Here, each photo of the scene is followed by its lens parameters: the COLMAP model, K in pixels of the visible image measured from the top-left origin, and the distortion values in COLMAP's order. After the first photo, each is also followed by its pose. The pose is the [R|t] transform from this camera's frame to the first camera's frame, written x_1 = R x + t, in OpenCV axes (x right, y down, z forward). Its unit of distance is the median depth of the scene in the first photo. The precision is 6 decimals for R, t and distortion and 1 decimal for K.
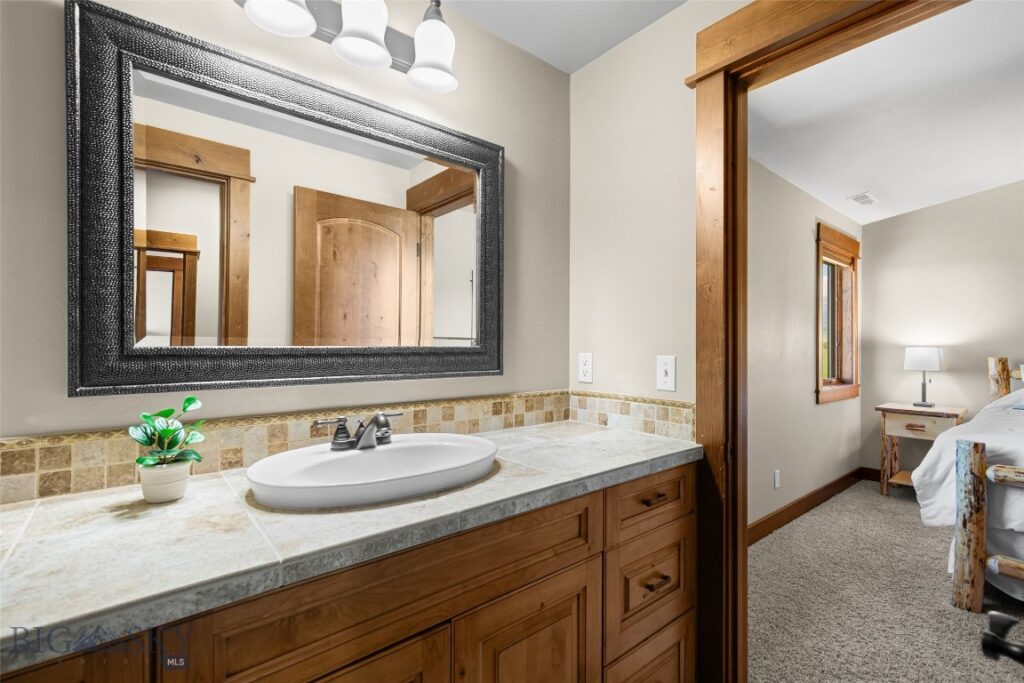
lens RADIAL K [[462.6, 0, 515.5], [0, 462.6, 343.5], [0, 0, 1]] dist [0.005158, -0.000190]
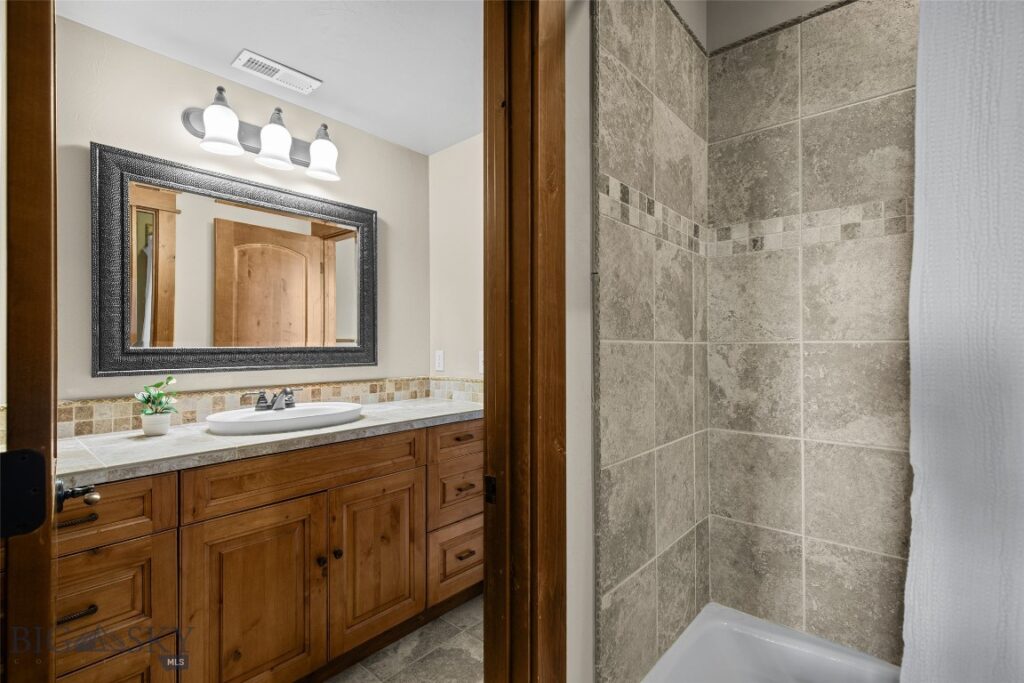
lens RADIAL K [[462.6, 0, 509.7], [0, 462.6, 341.4], [0, 0, 1]] dist [0.005158, -0.000190]
pose [[0.987748, -0.006077, 0.155937, 0.220870], [0.006920, 0.999964, -0.004865, 0.001545], [-0.155902, 0.005885, 0.987755, -0.713666]]
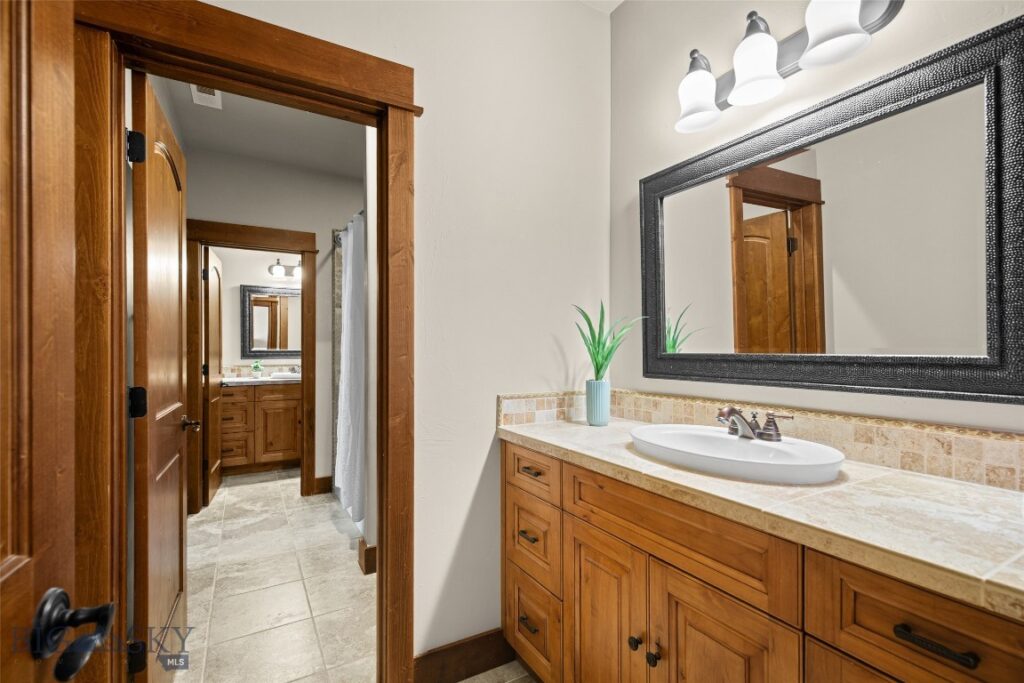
lens RADIAL K [[462.6, 0, 510.9], [0, 462.6, 342.6], [0, 0, 1]] dist [0.005158, -0.000190]
pose [[0.986367, -0.010058, -0.164250, 2.315674], [0.007933, 0.999876, -0.013593, 0.013815], [0.164367, 0.012105, 0.986325, -2.908498]]
